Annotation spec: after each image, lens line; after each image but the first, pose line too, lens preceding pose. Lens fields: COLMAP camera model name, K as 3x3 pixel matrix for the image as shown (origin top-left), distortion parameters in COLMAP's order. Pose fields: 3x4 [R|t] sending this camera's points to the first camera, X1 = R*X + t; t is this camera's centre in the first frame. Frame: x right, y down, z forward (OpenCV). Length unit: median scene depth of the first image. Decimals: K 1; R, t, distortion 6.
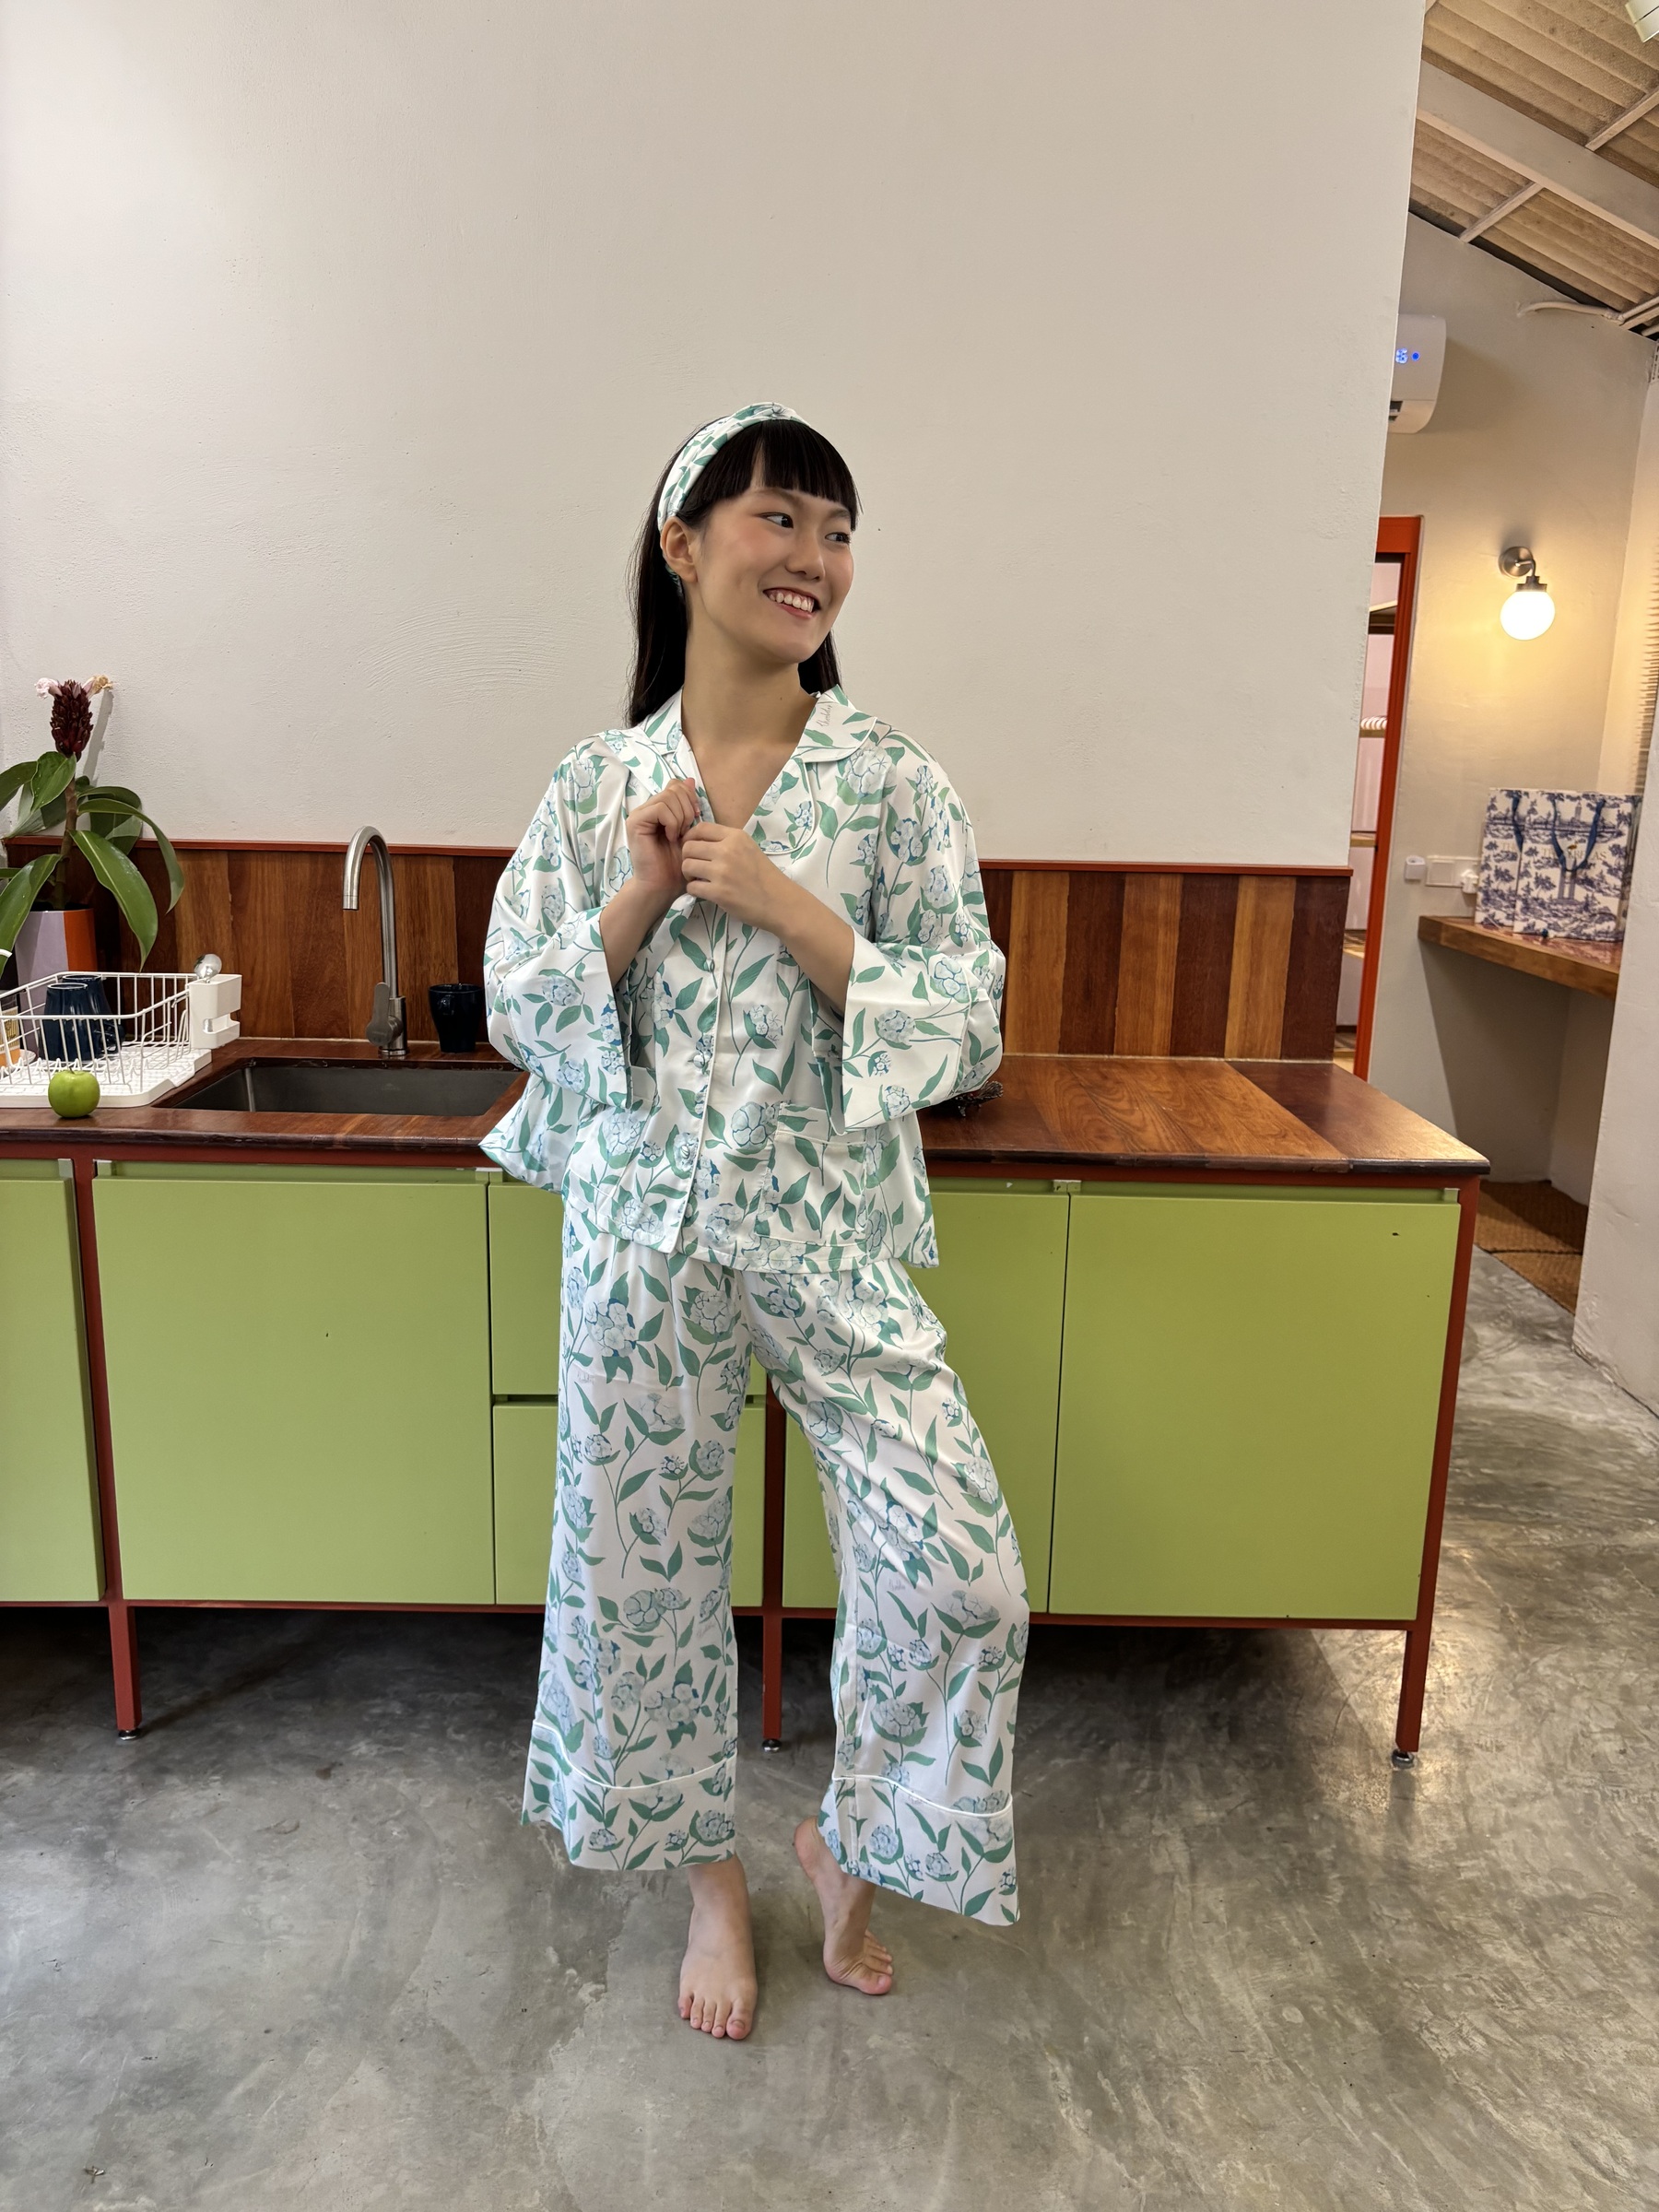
lens RADIAL K [[1687.1, 0, 823.1], [0, 1687.1, 1113.8], [0, 0, 1]] dist [0.034219, -0.046737]
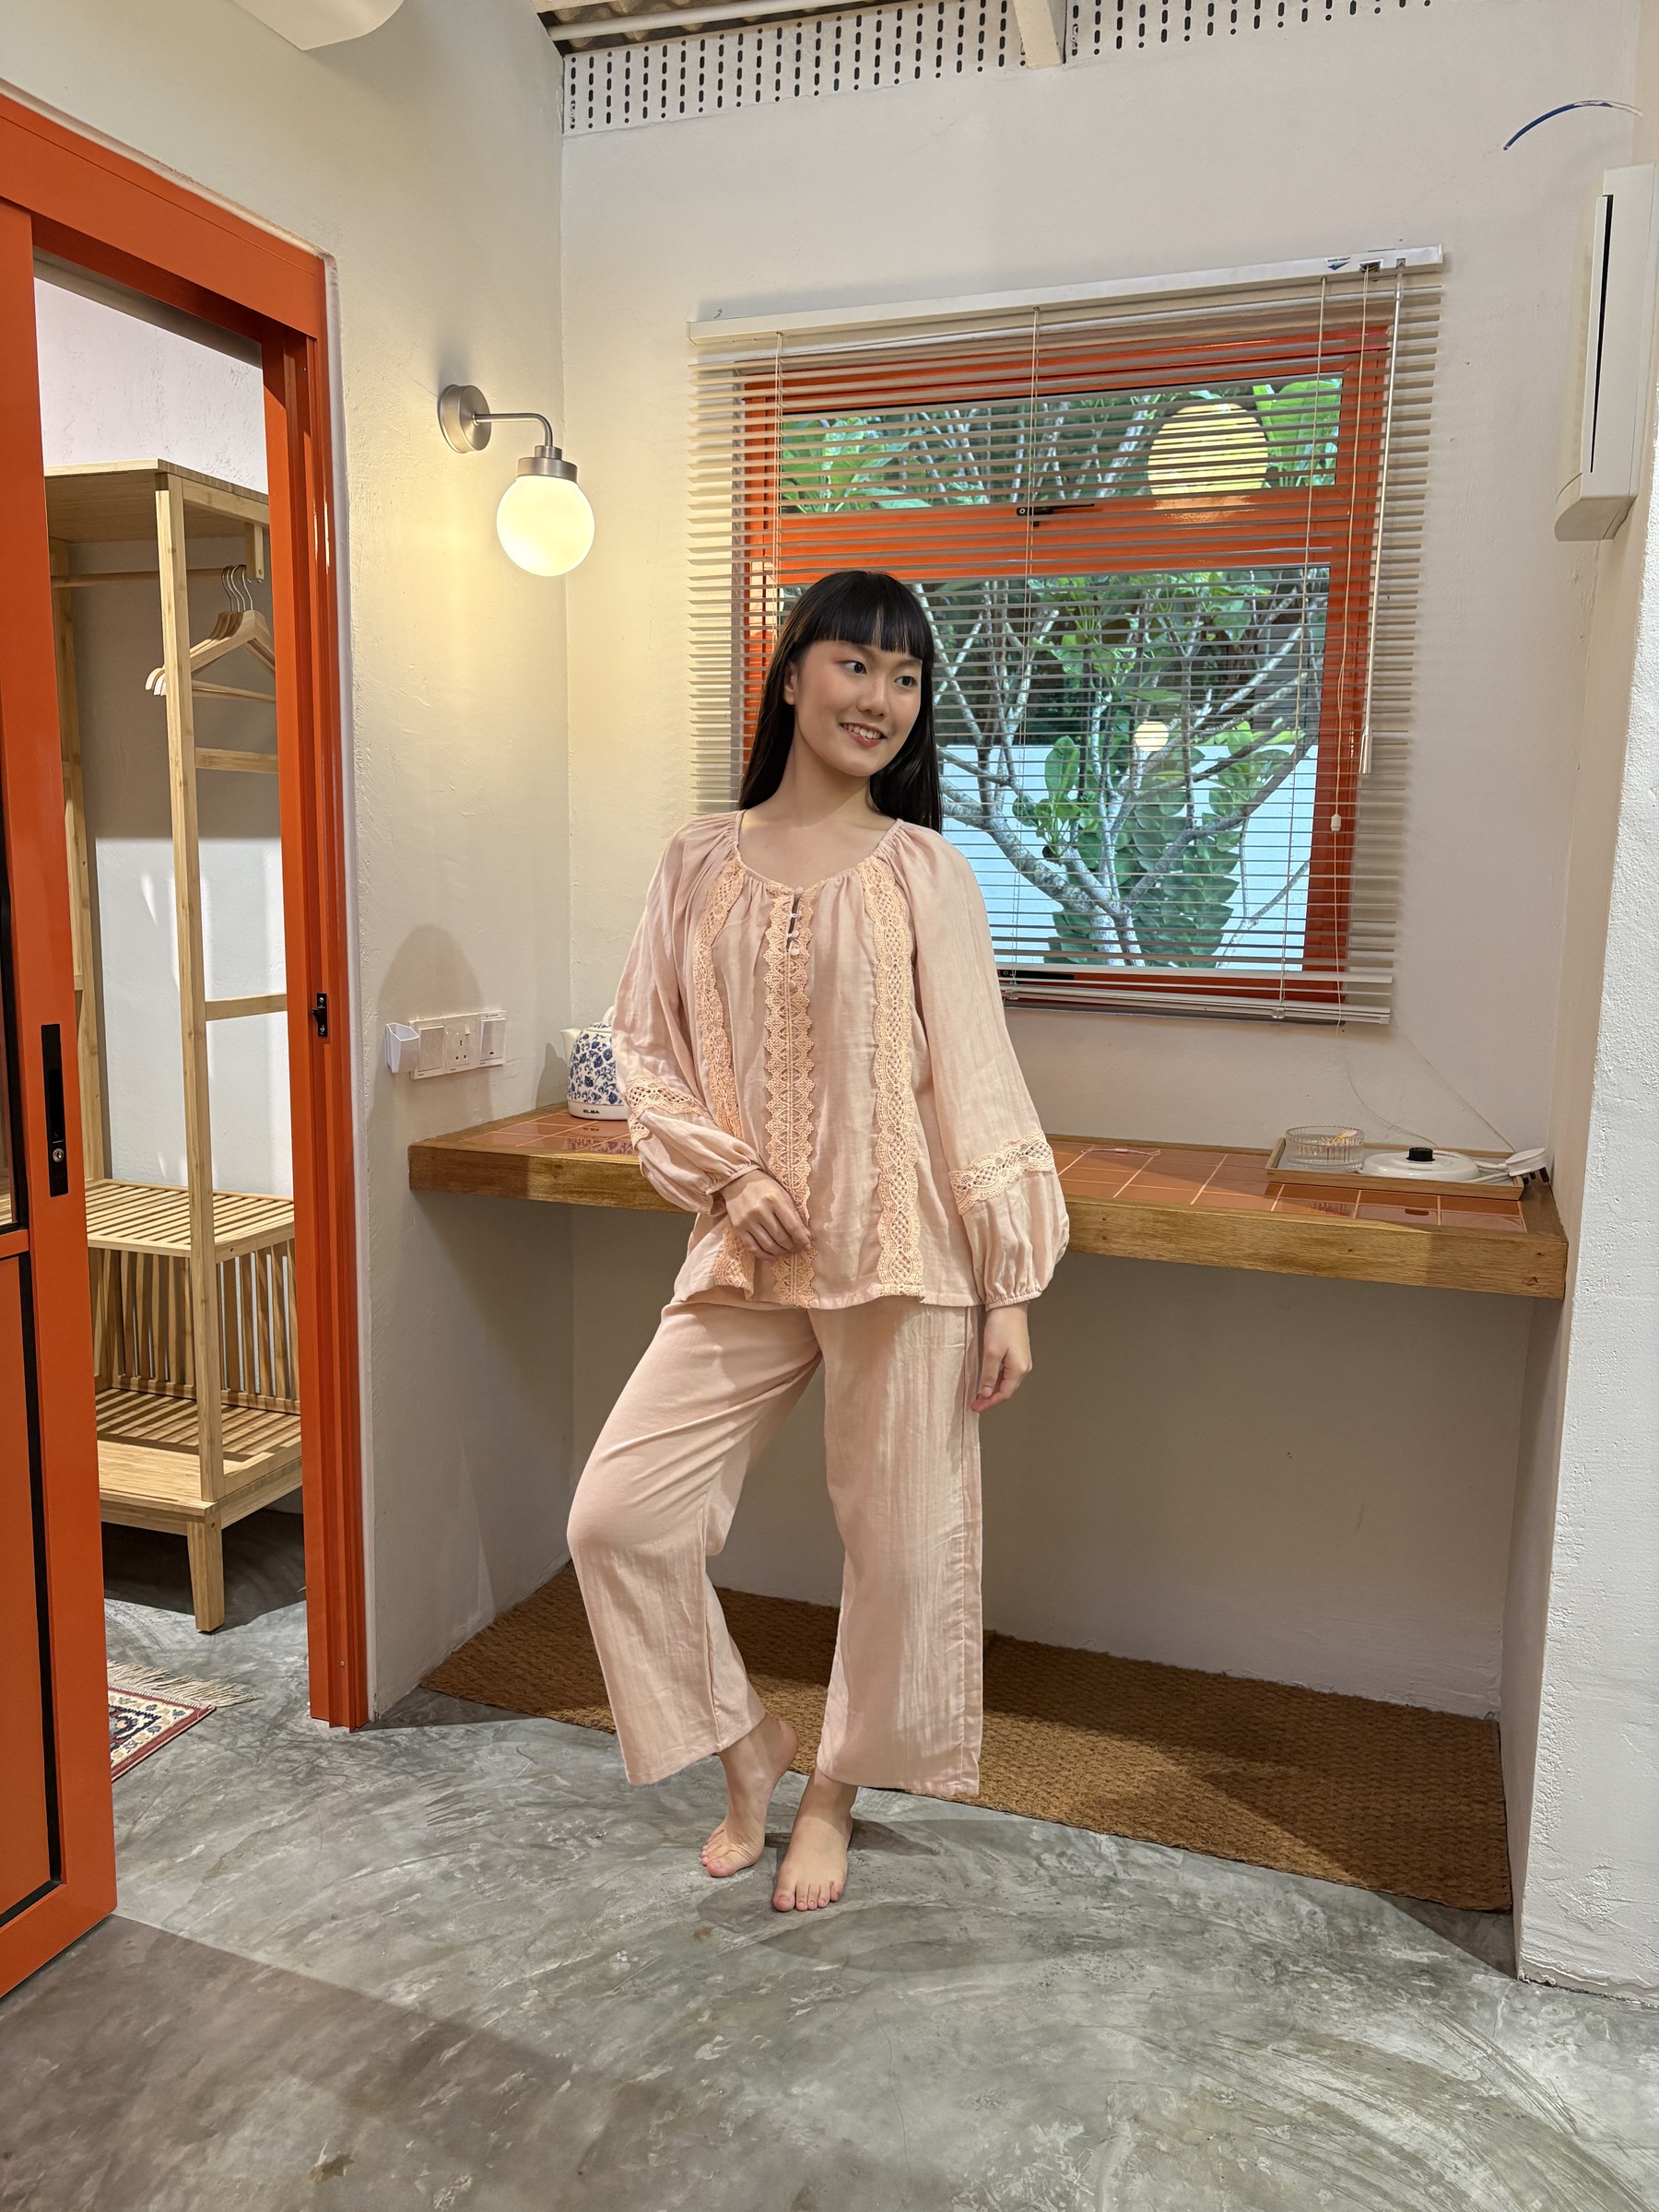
lens RADIAL K [[1685.9, 0, 812.2], [0, 1685.9, 1107.1], [0, 0, 1]] dist [0.039779, -0.044424]
pose [[0.353354, -0.160030, 0.921700, -0.092288], [0.200156, 0.975377, 0.092615, -0.353403], [-0.913826, 0.151758, 0.376685, 1.715514]]
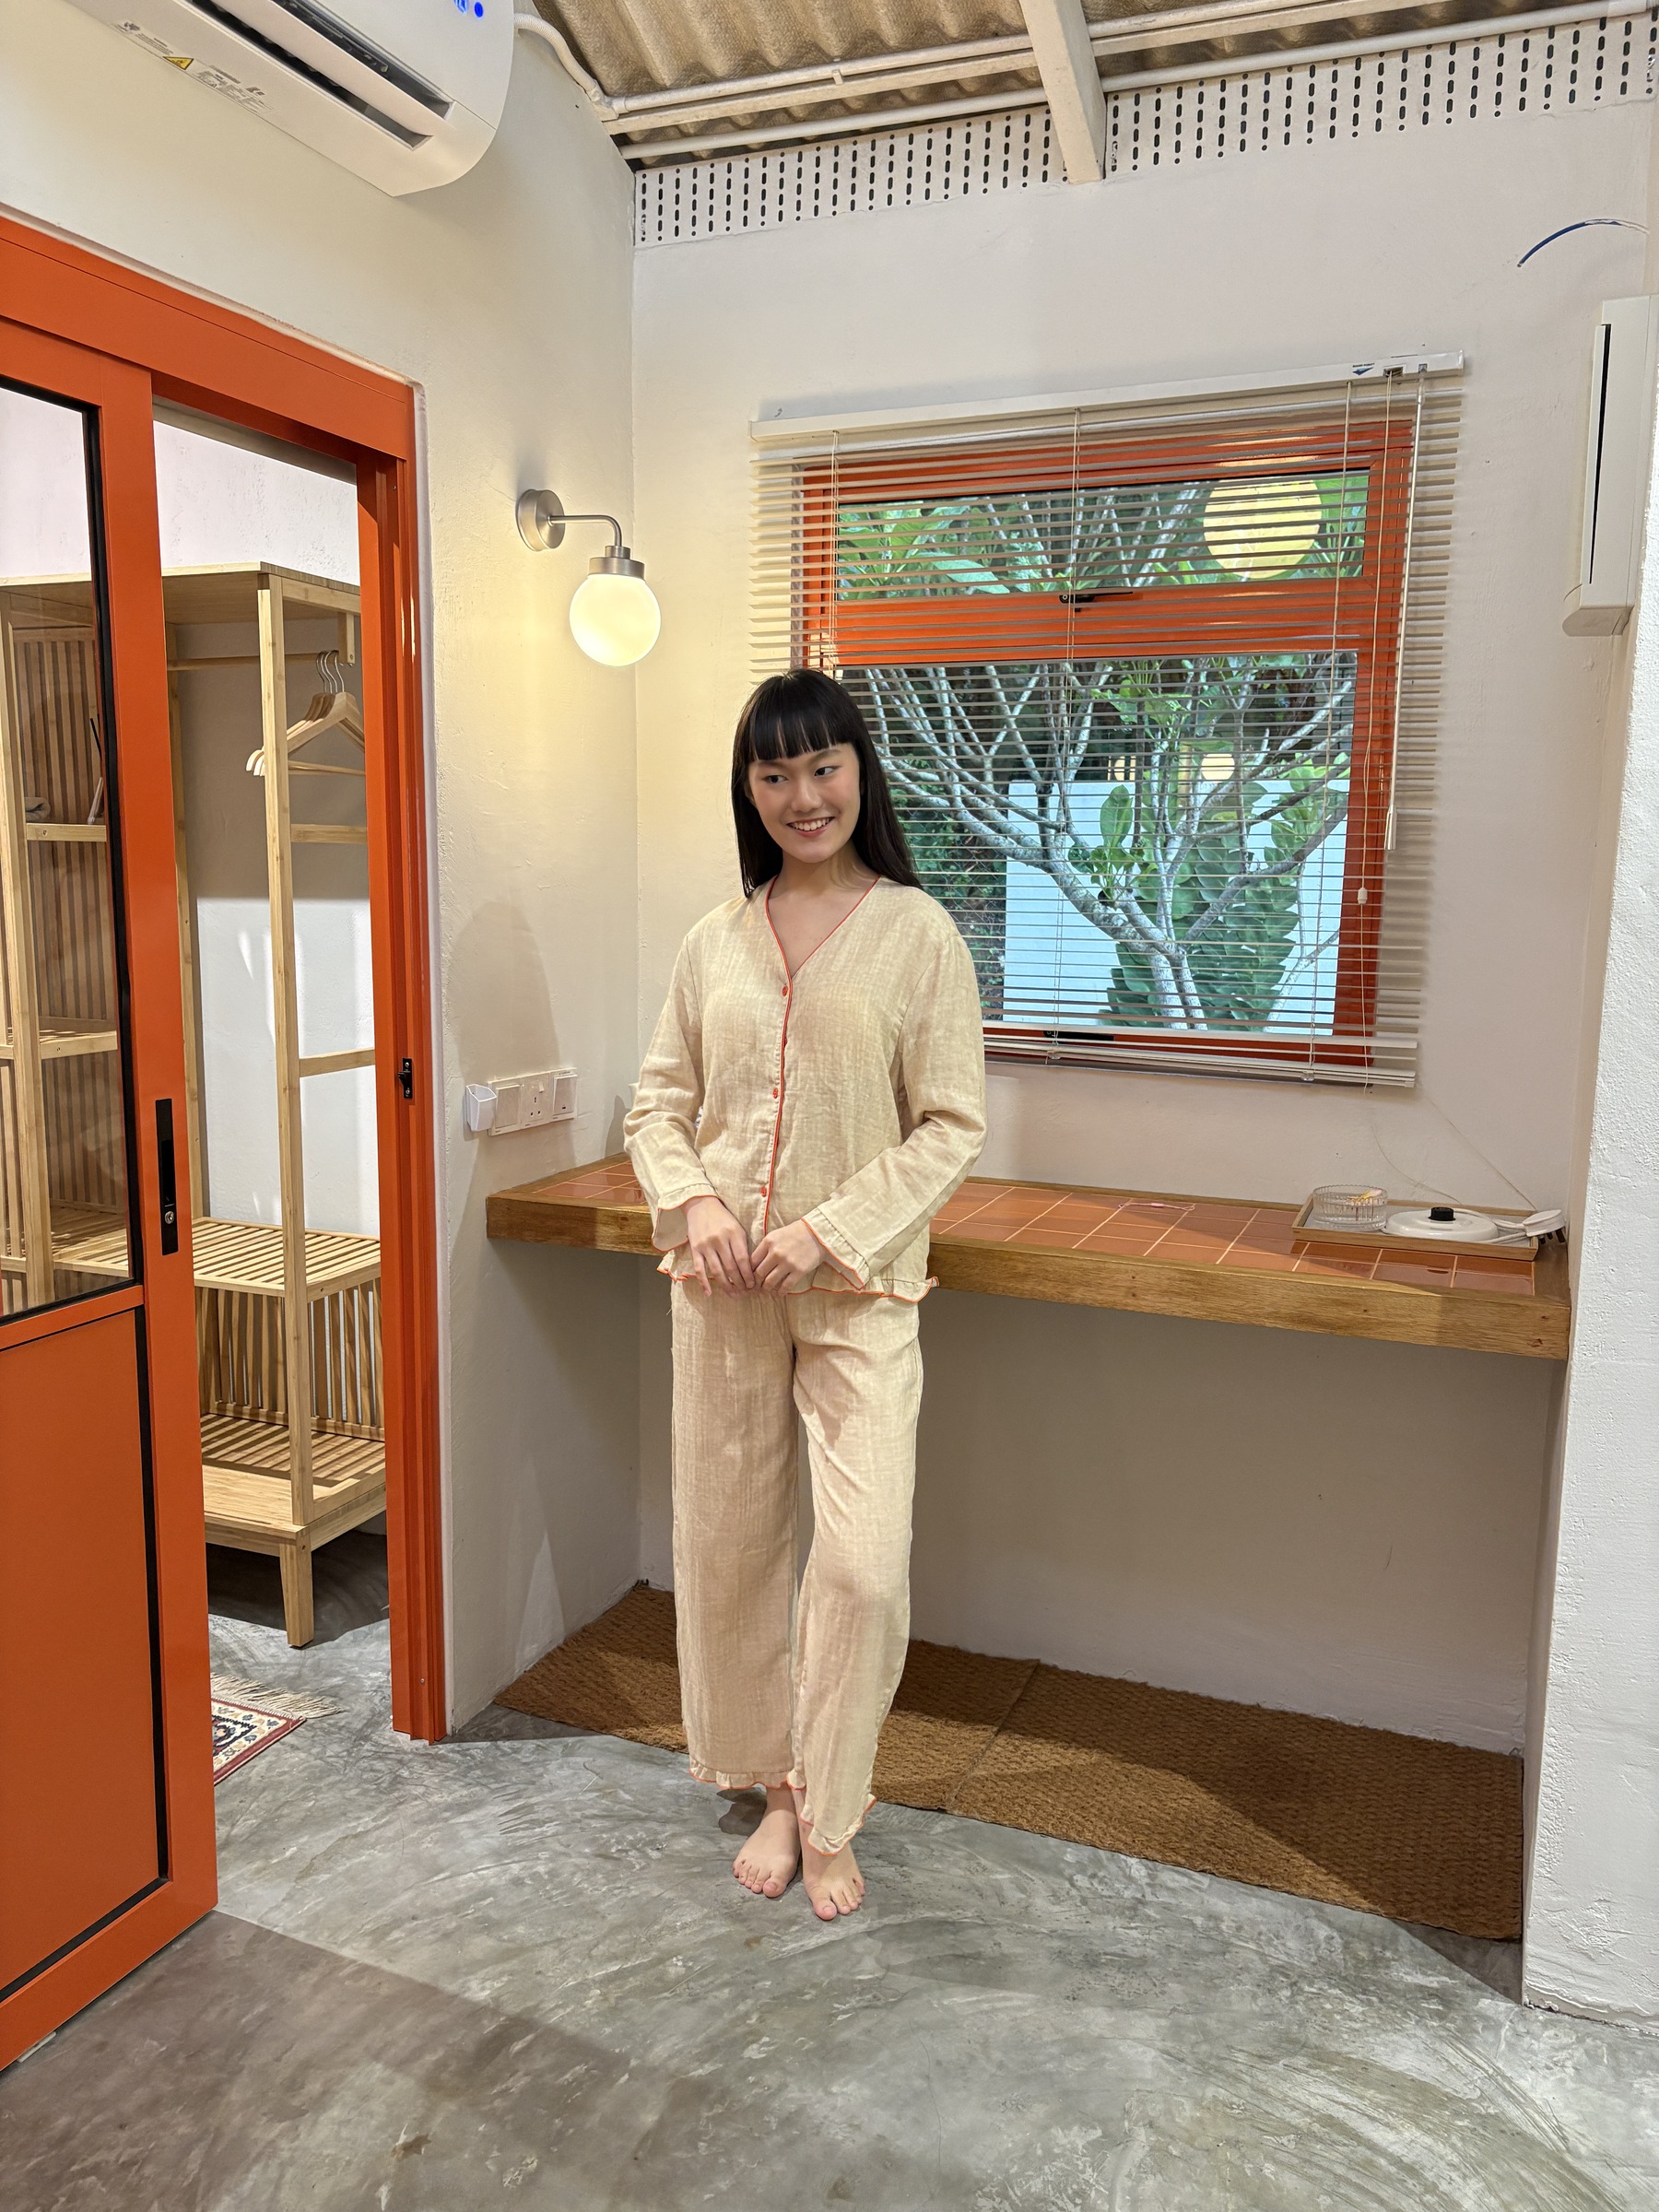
lens RADIAL K [[1685.9, 0, 811.8], [0, 1685.9, 1108.4], [0, 0, 1]] dist [0.039779, -0.044424]
pose [[0.395853, -0.154197, 0.905276, -0.143426], [0.200858, 0.976471, 0.078494, -0.387758], [-0.896079, 0.150760, 0.417510, 1.667719]]
